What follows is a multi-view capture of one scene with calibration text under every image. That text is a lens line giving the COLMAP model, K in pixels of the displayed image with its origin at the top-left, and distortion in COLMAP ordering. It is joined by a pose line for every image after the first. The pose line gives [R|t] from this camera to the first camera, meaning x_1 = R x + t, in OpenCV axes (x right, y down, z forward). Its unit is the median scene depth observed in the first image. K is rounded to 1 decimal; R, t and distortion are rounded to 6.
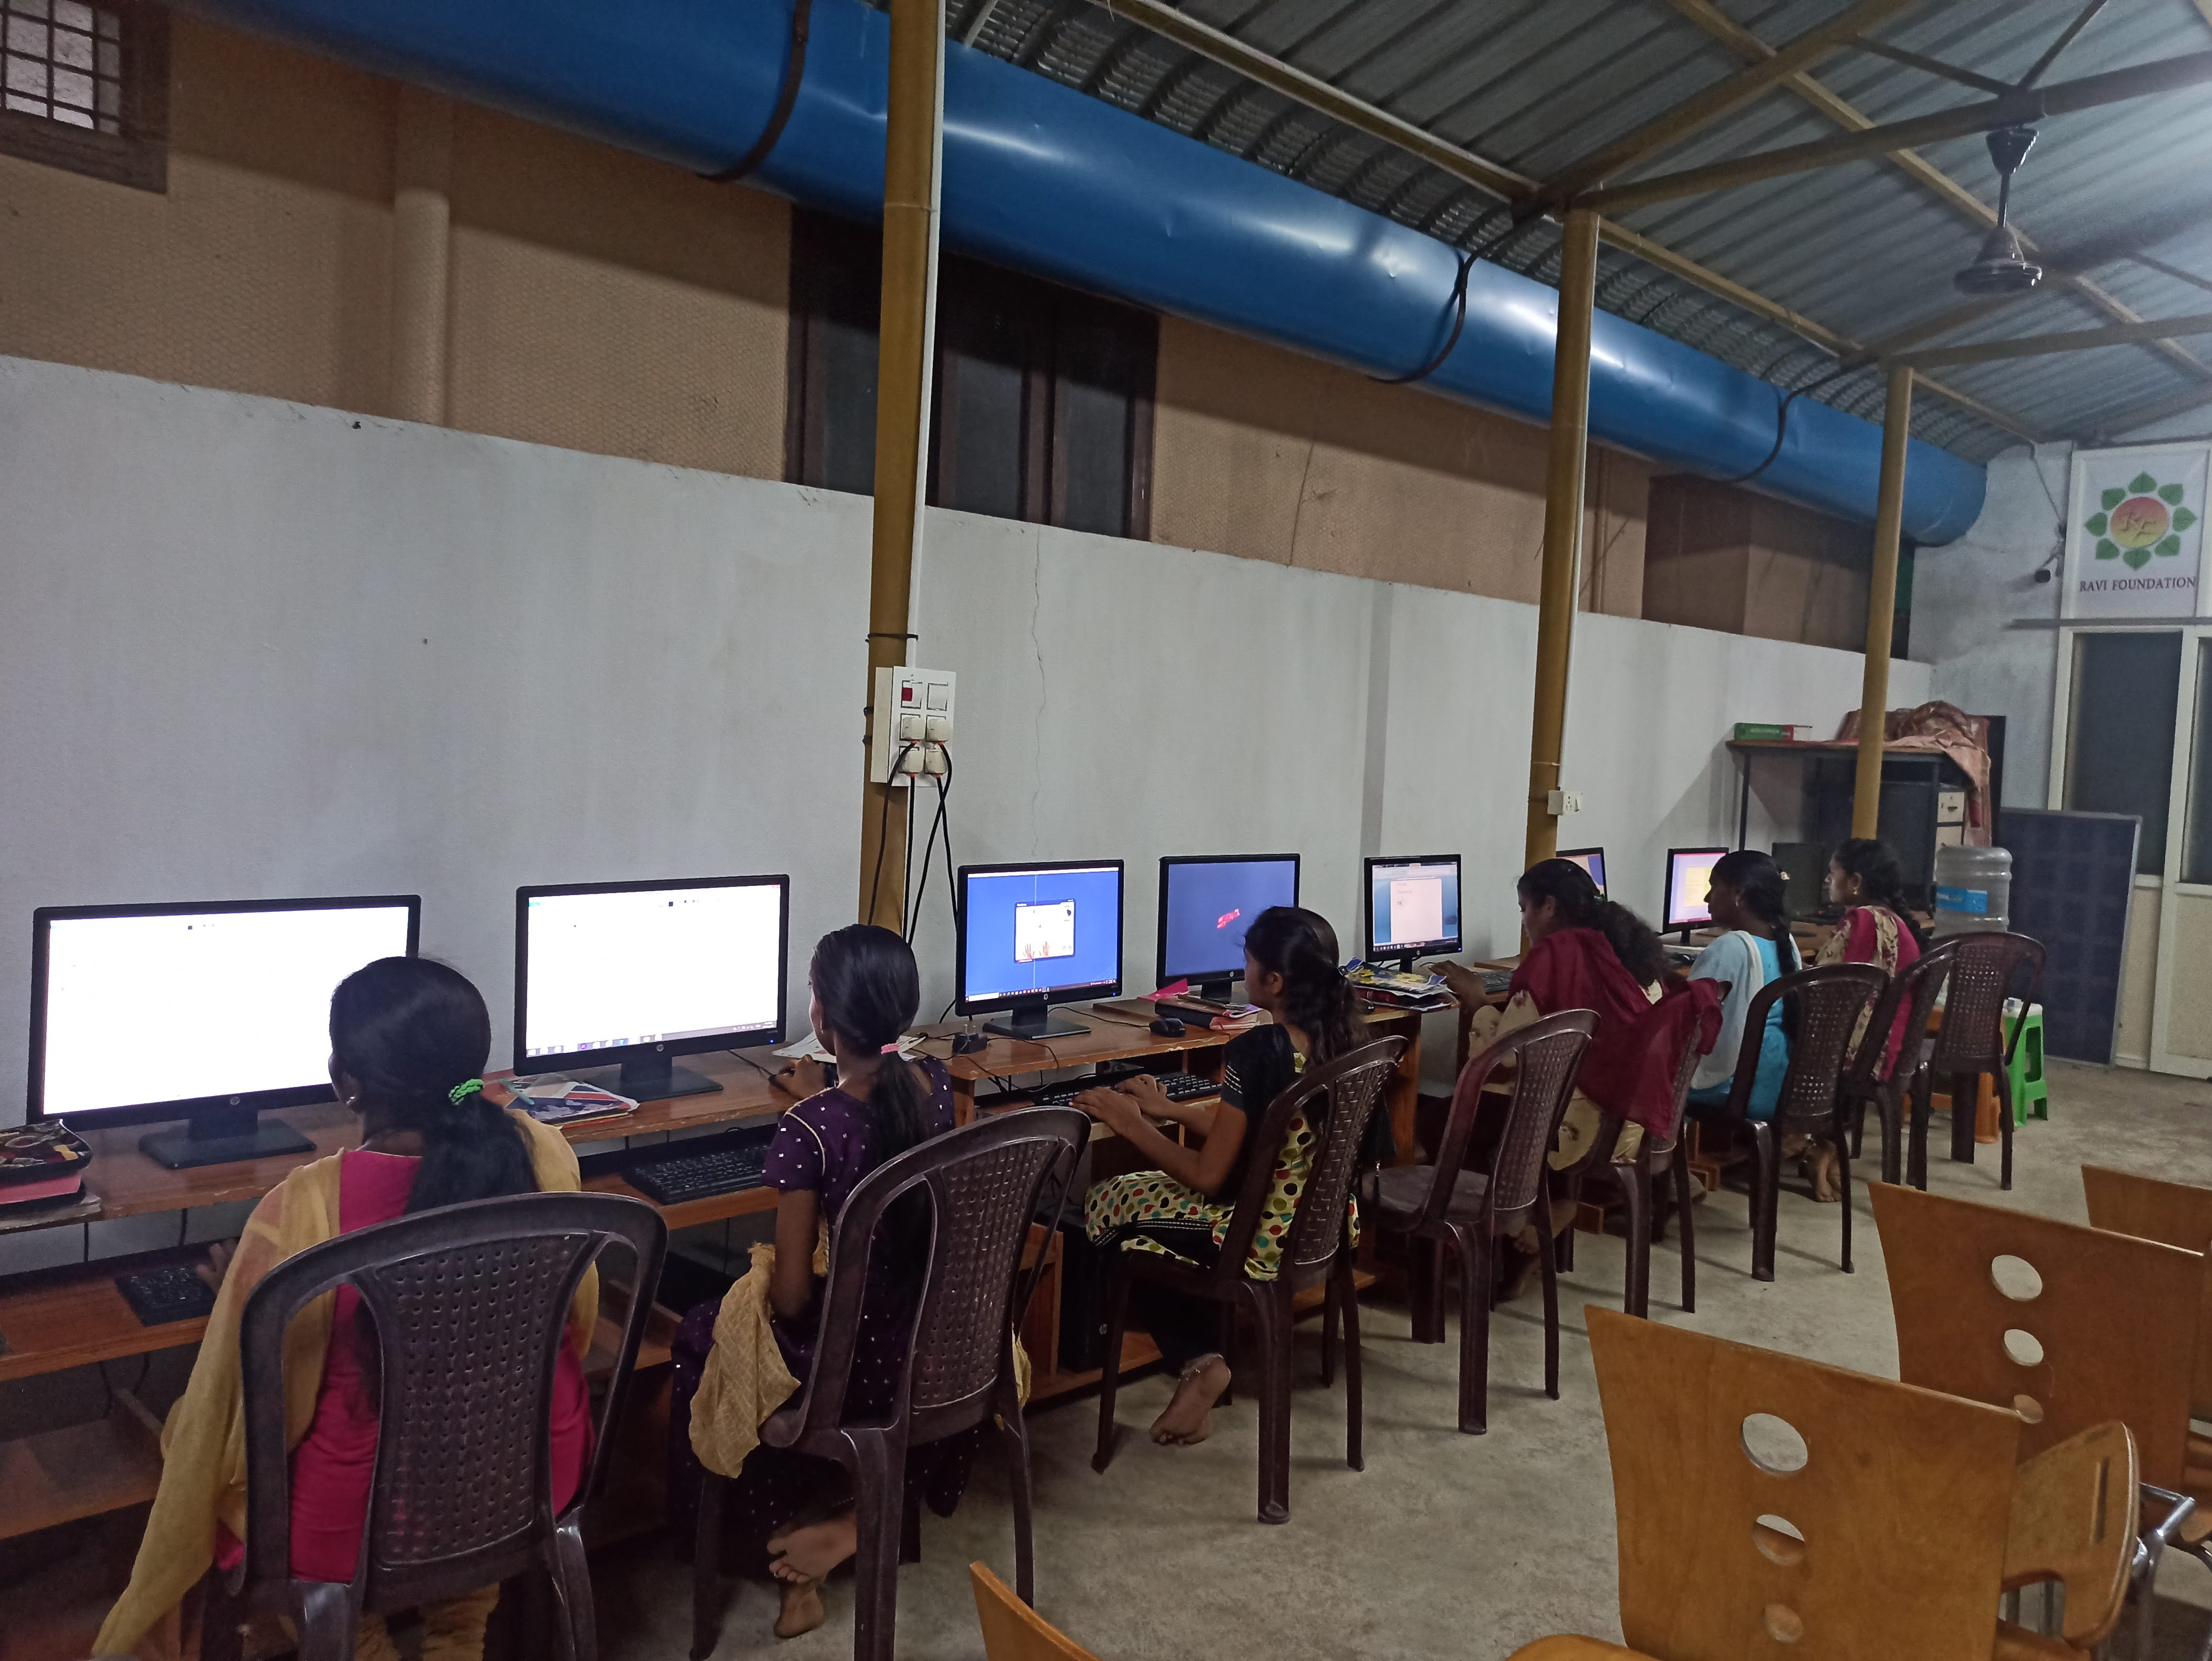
lens RADIAL K [[1668.4, 0, 1106.0], [0, 1668.4, 830.5], [0, 0, 1]] dist [0.066385, -0.057523]
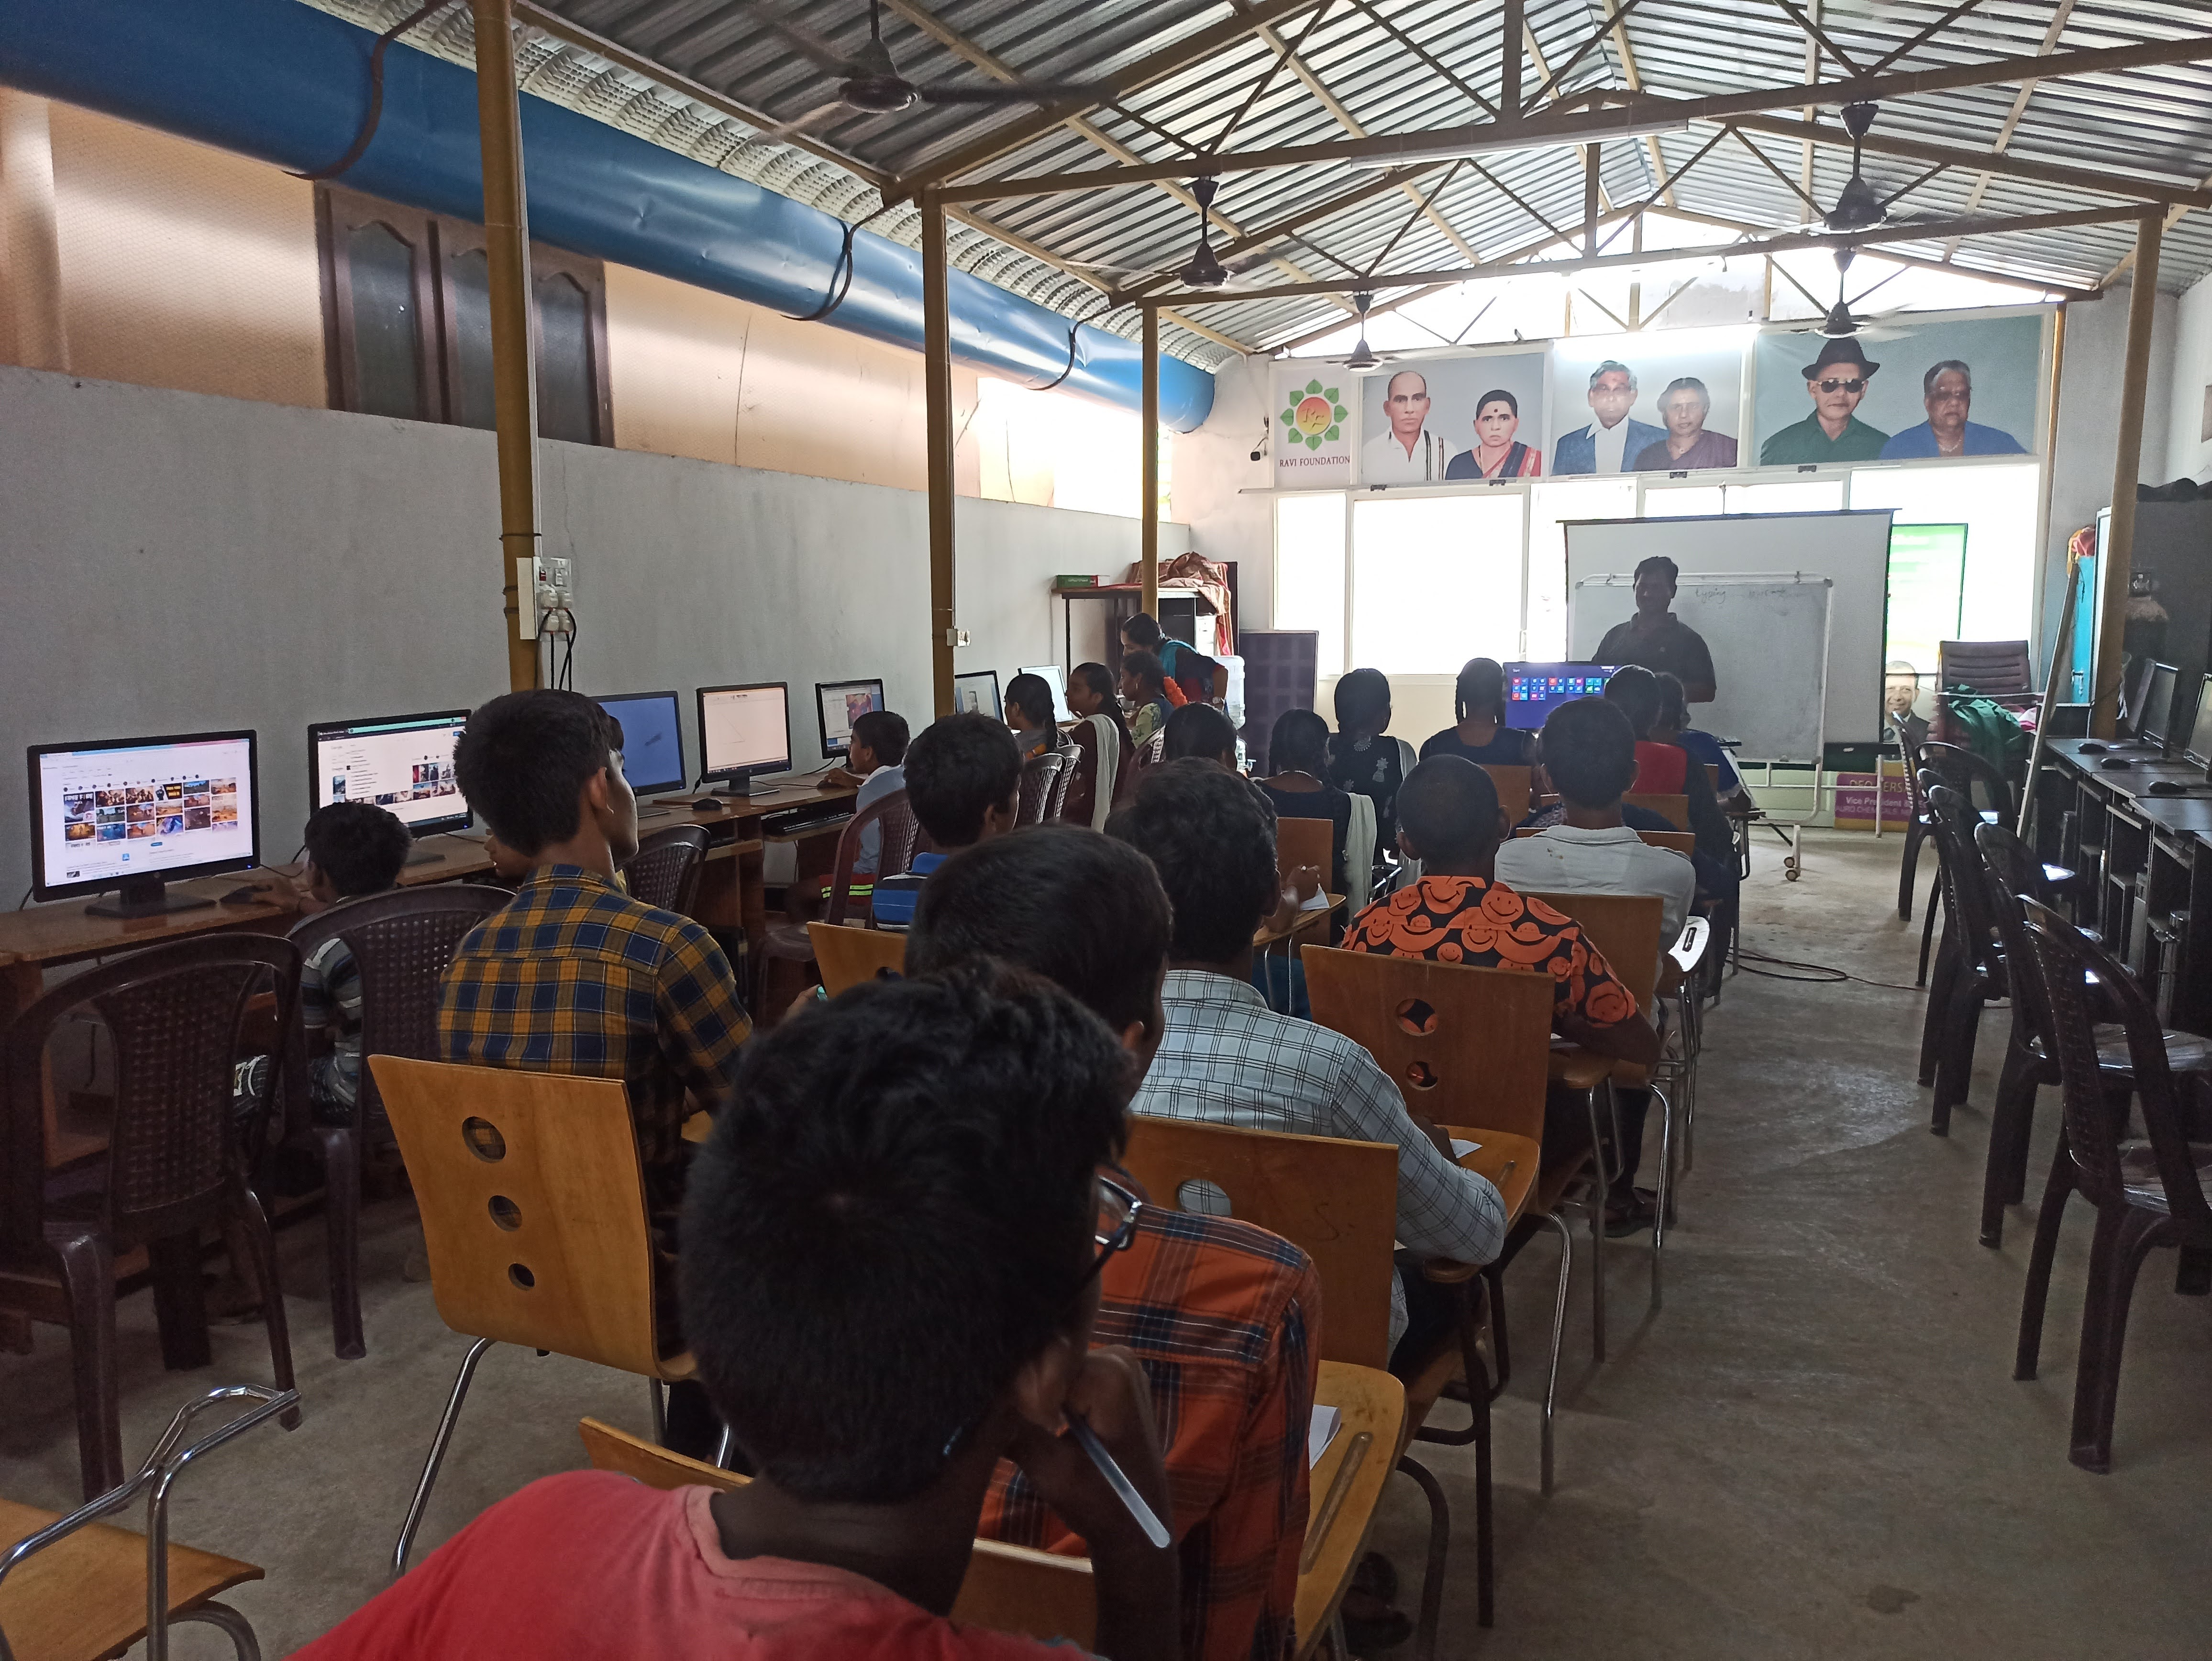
lens RADIAL K [[1638.2, 0, 1113.6], [0, 1638.2, 817.0], [0, 0, 1]] dist [0.075958, -0.073353]
pose [[0.917764, -0.099977, 0.384336, -0.091382], [0.070905, 0.993494, 0.089120, 0.012077], [-0.390745, -0.054540, 0.918882, -0.193020]]
